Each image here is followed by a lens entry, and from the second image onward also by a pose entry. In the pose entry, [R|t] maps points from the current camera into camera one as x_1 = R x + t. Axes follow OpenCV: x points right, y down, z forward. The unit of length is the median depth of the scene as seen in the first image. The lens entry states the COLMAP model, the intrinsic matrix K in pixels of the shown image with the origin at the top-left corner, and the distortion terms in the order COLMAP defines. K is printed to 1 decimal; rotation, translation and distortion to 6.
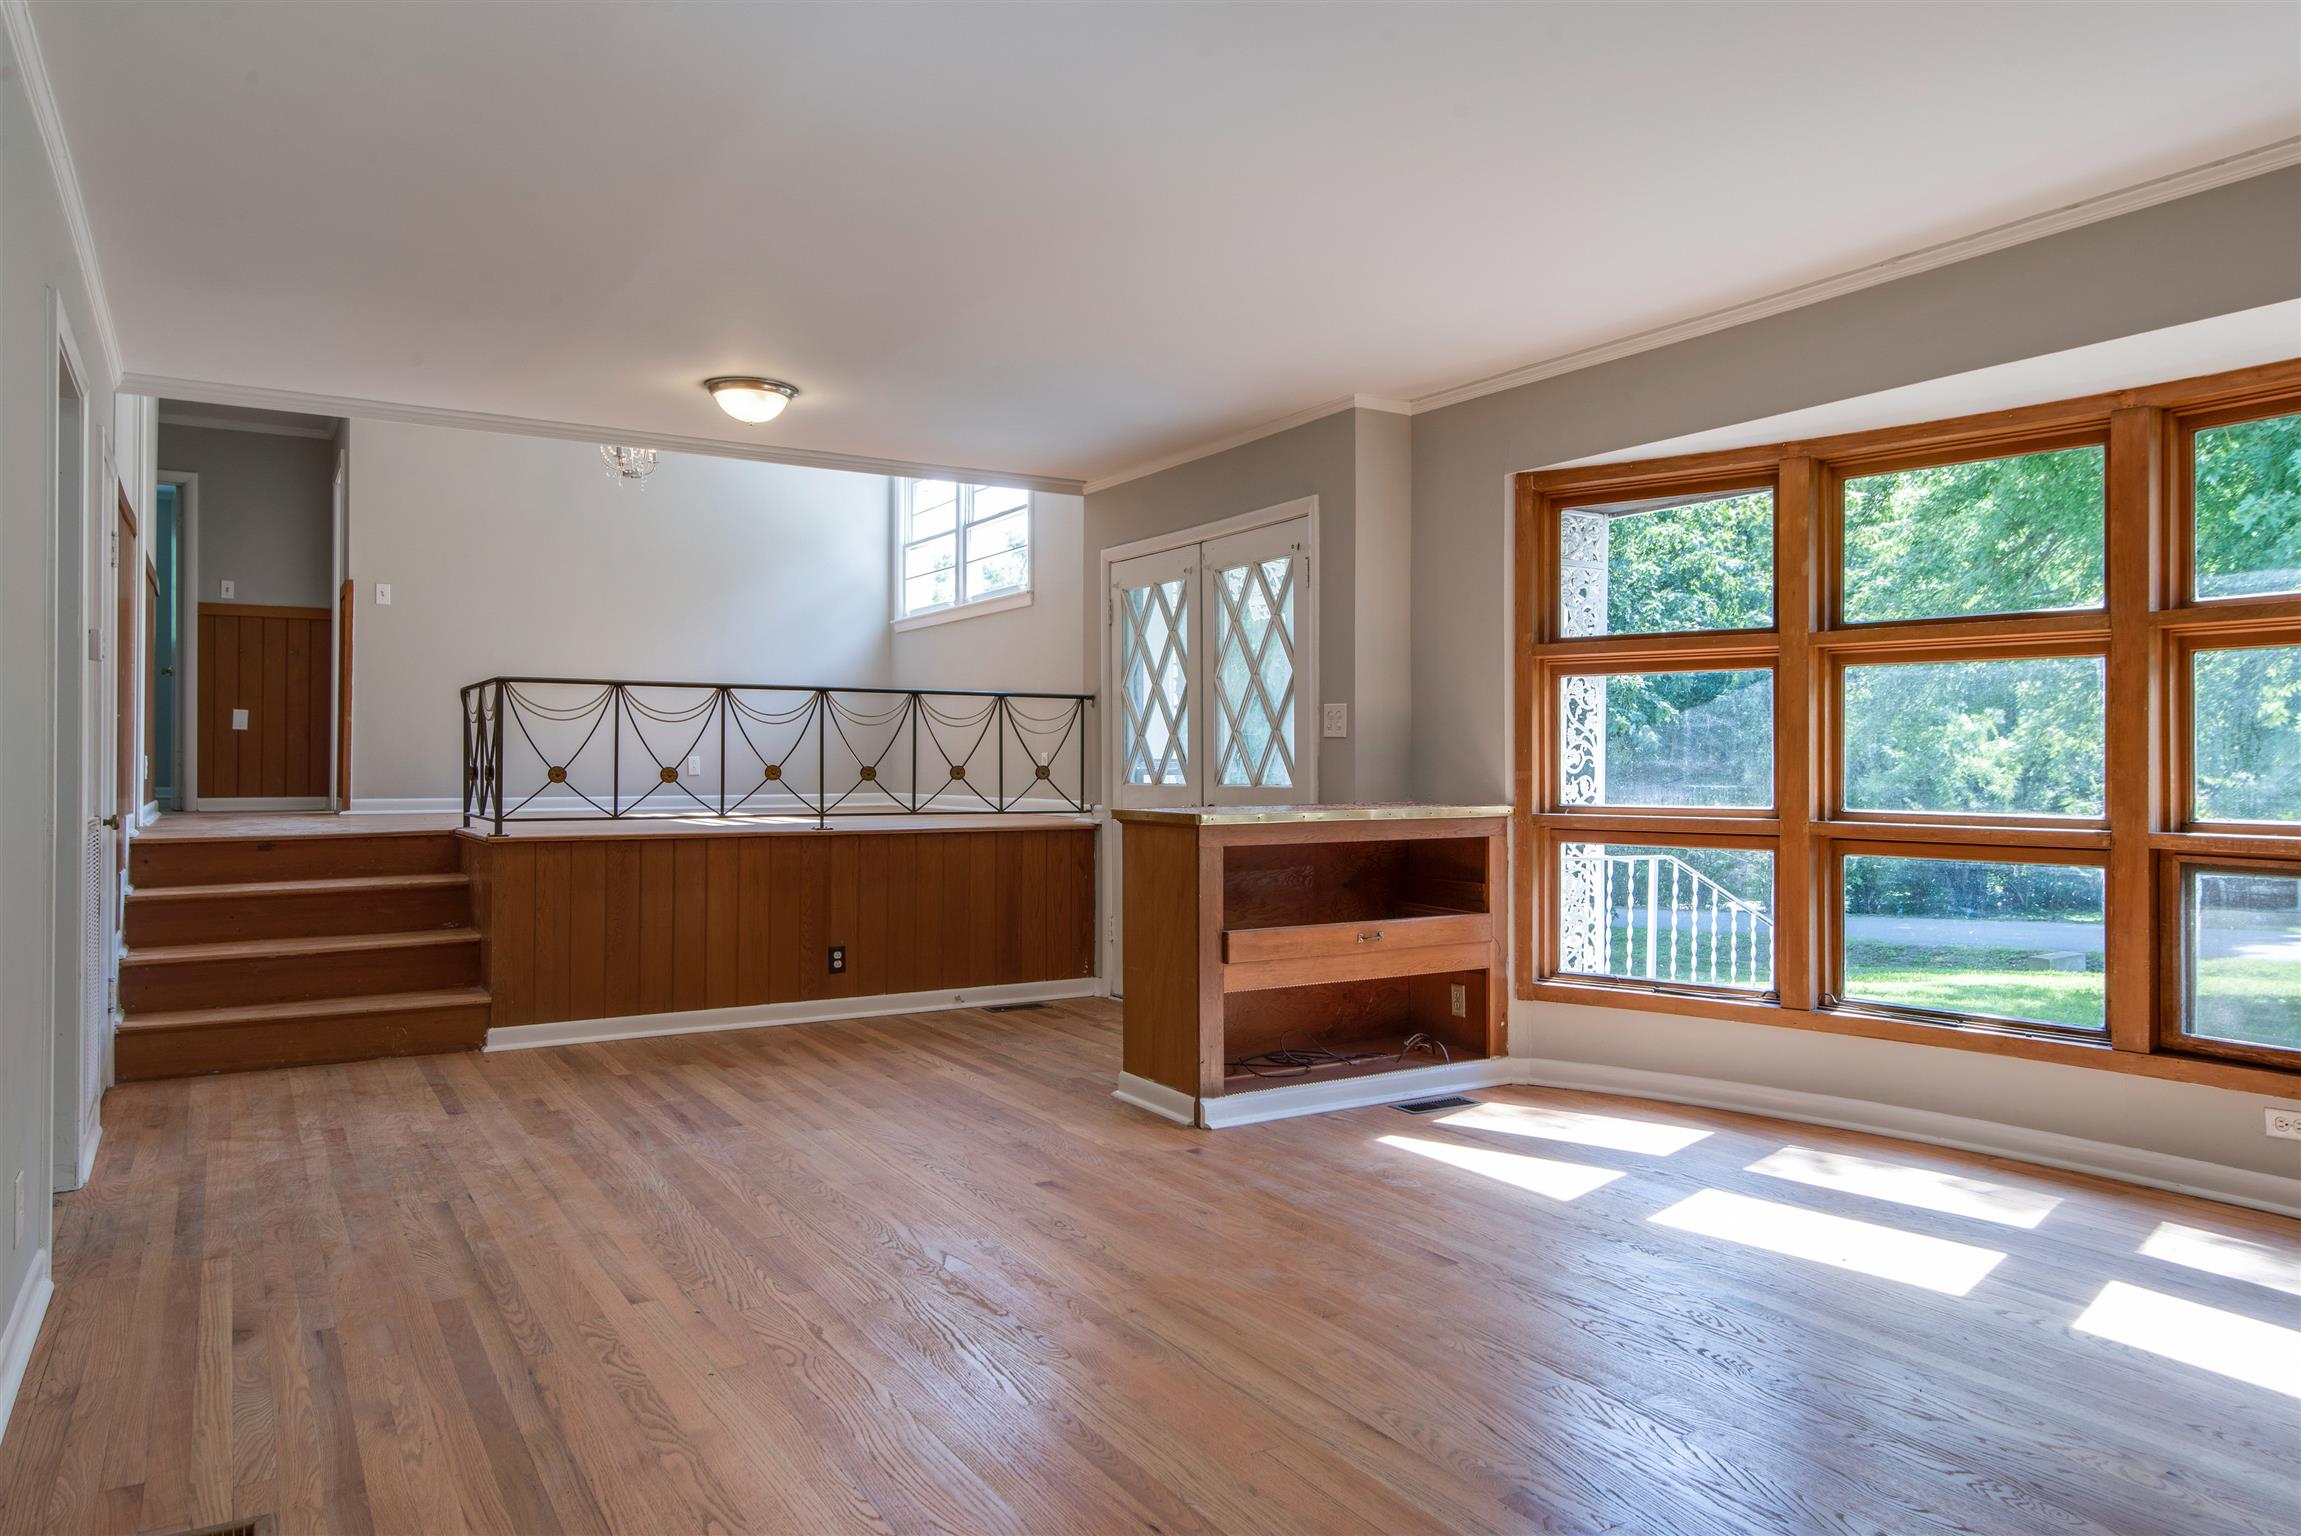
lens RADIAL K [[1517.5, 0, 1142.7], [0, 1517.5, 770.1], [0, 0, 1]] dist [-0.024292, -0.002482]
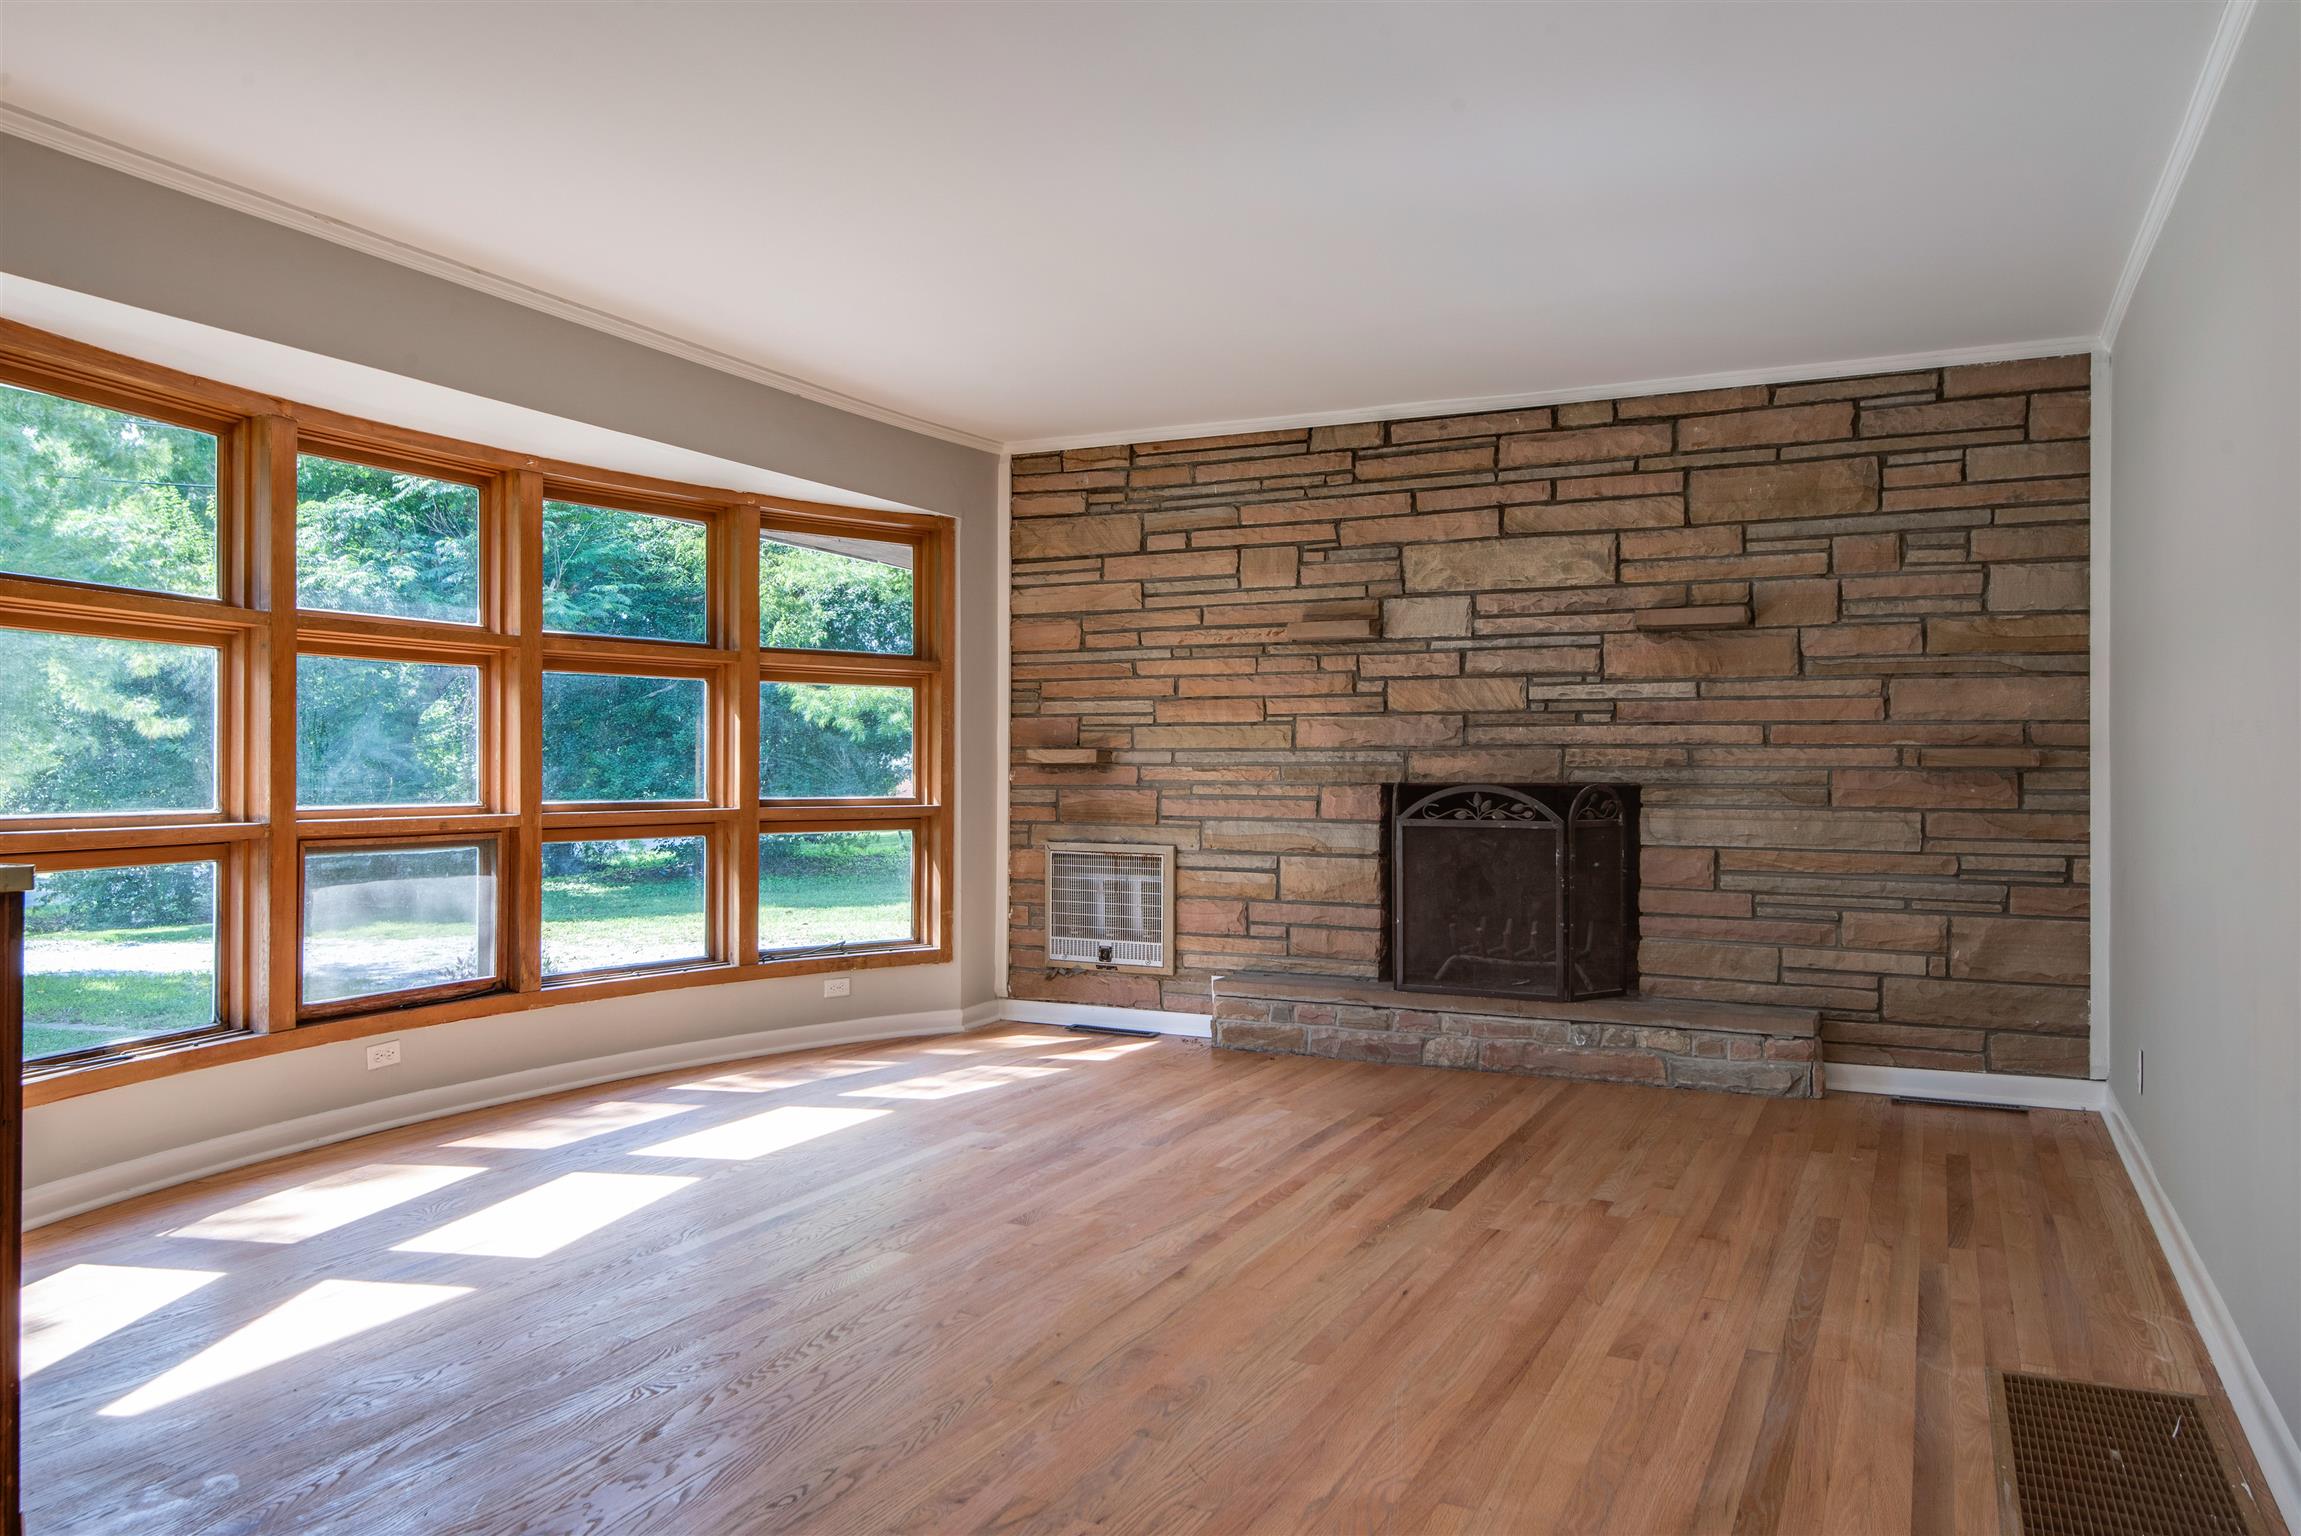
lens RADIAL K [[1633.9, 0, 1148.2], [0, 1633.9, 767.5], [0, 0, 1]] dist [0.006073, 0.002262]
pose [[-0.549225, -0.011505, 0.835595, -0.687575], [-0.016324, 0.999862, 0.003037, -0.010001], [-0.835515, -0.011972, -0.549337, 1.220312]]
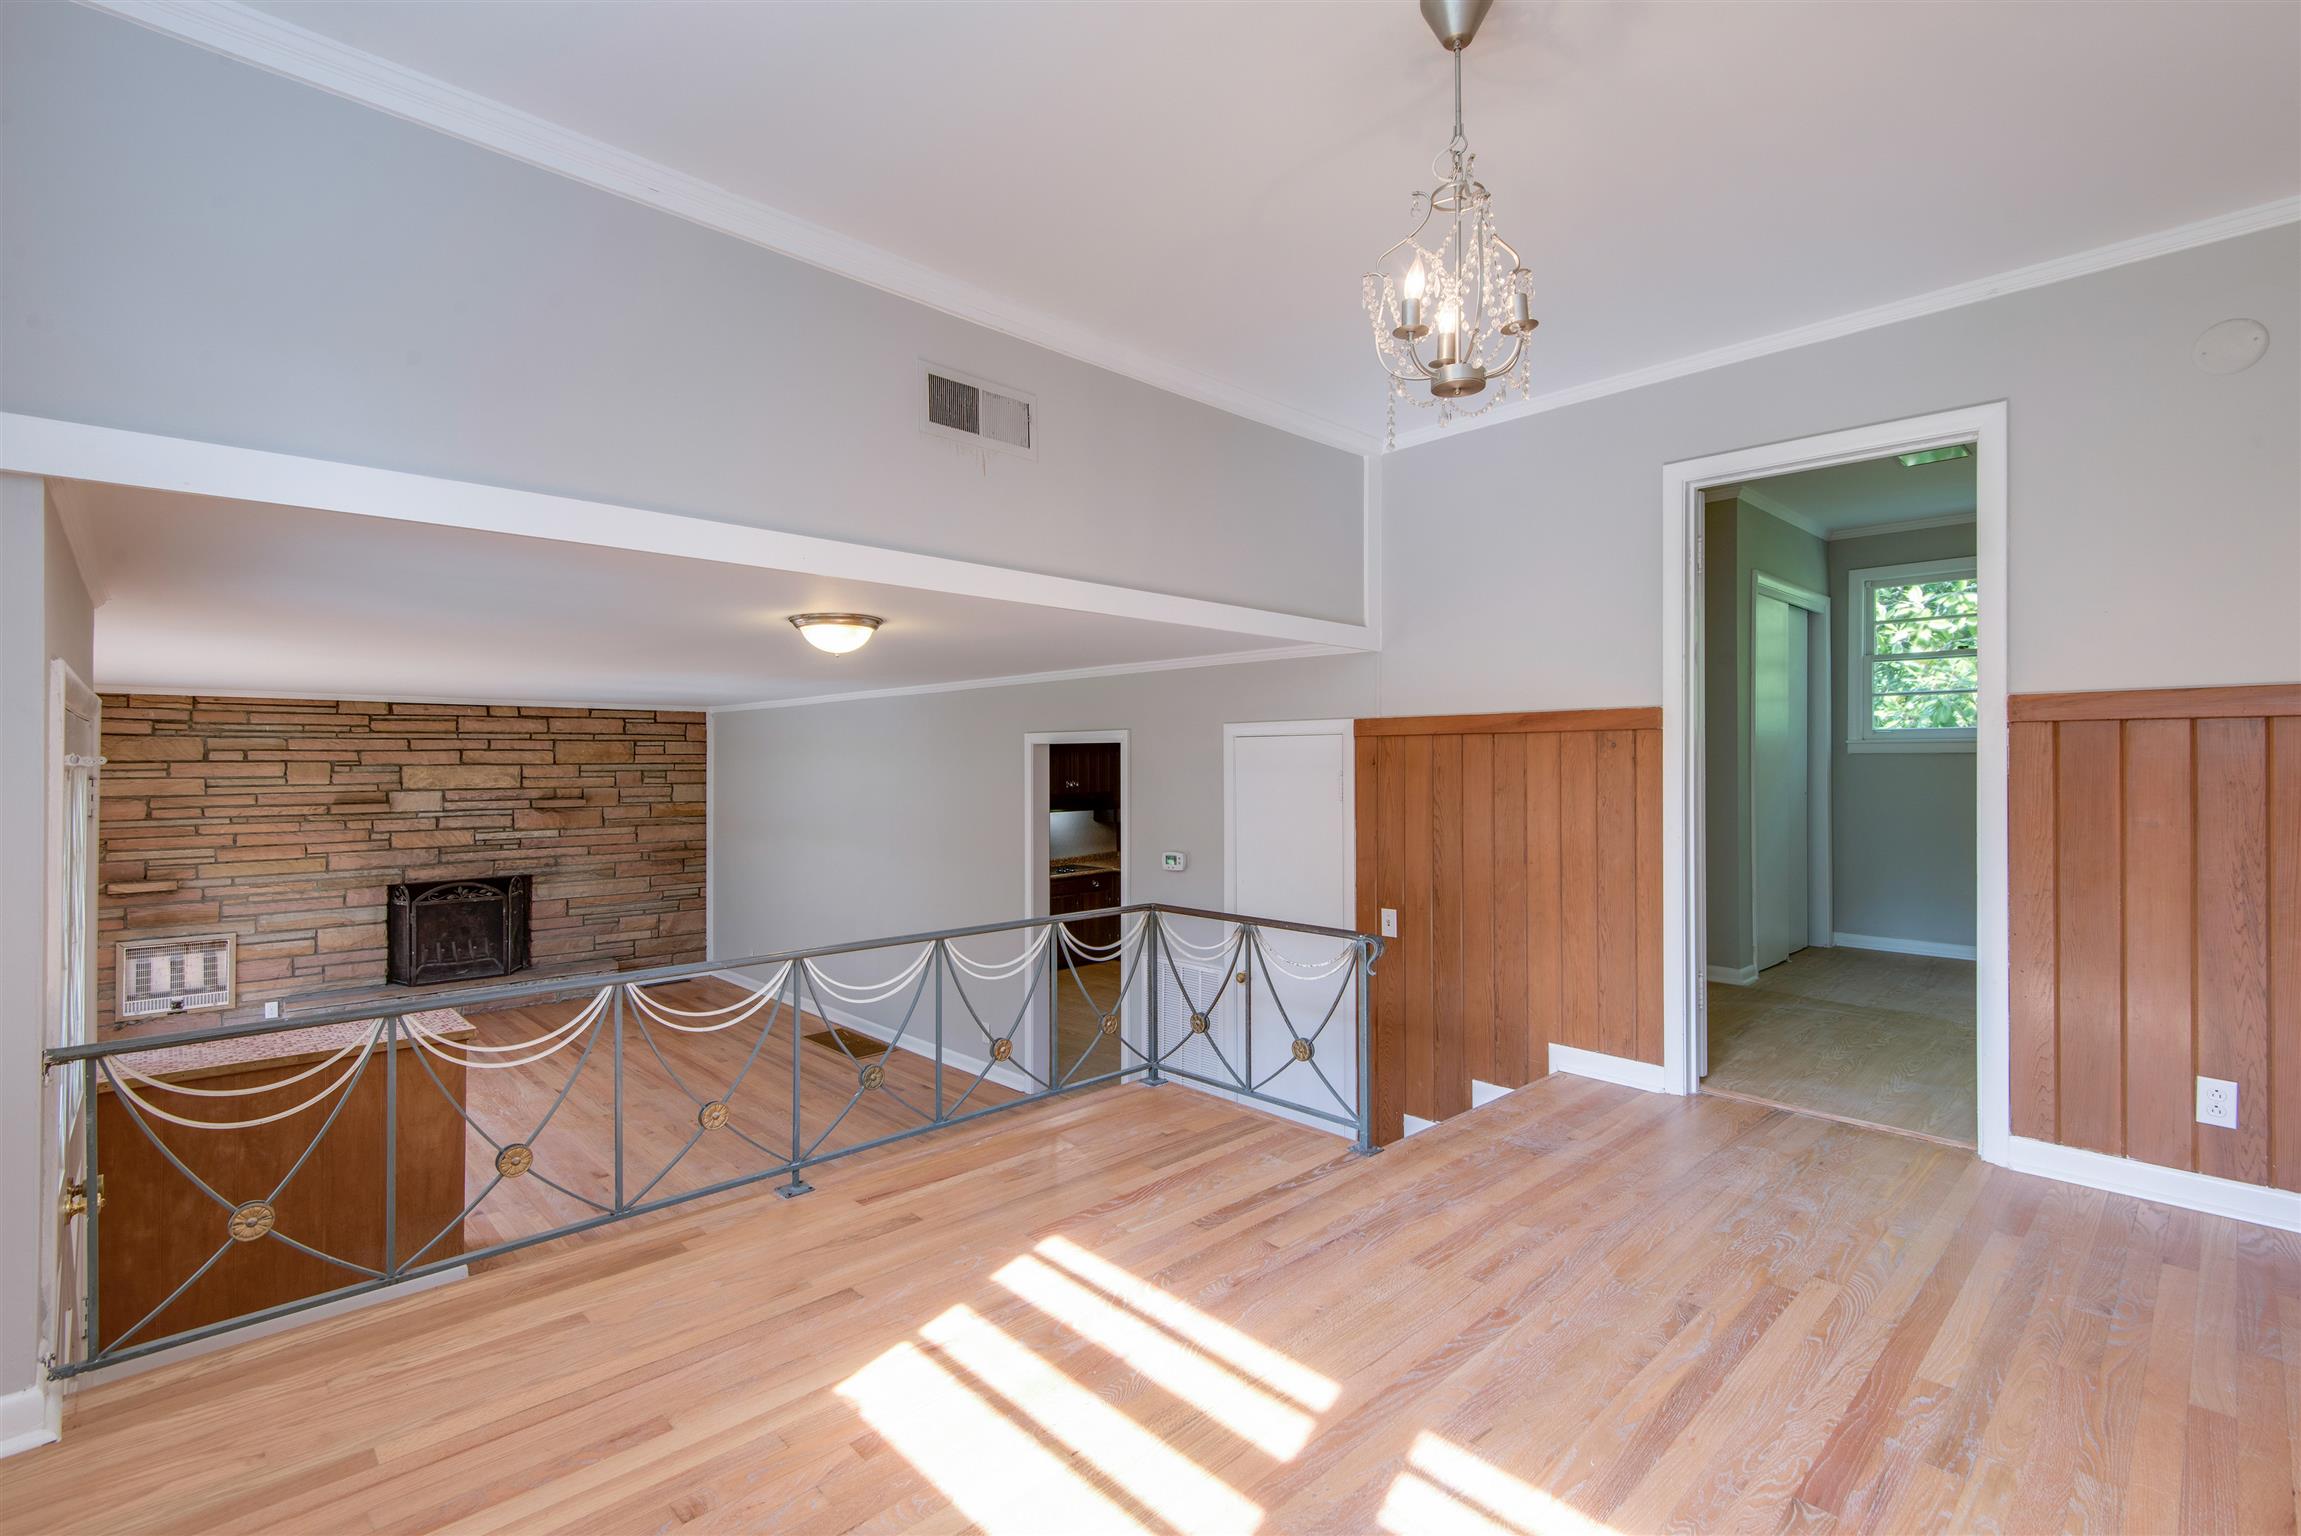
lens RADIAL K [[1050.7, 0, 1146.5], [0, 1050.7, 763.6], [0, 0, 1]] dist [0.015458, -0.003072]
pose [[-0.976246, -0.005758, -0.216588, -0.445742], [-0.003371, 0.999929, -0.011387, -0.227821], [0.216638, -0.010387, -0.976197, 2.585355]]
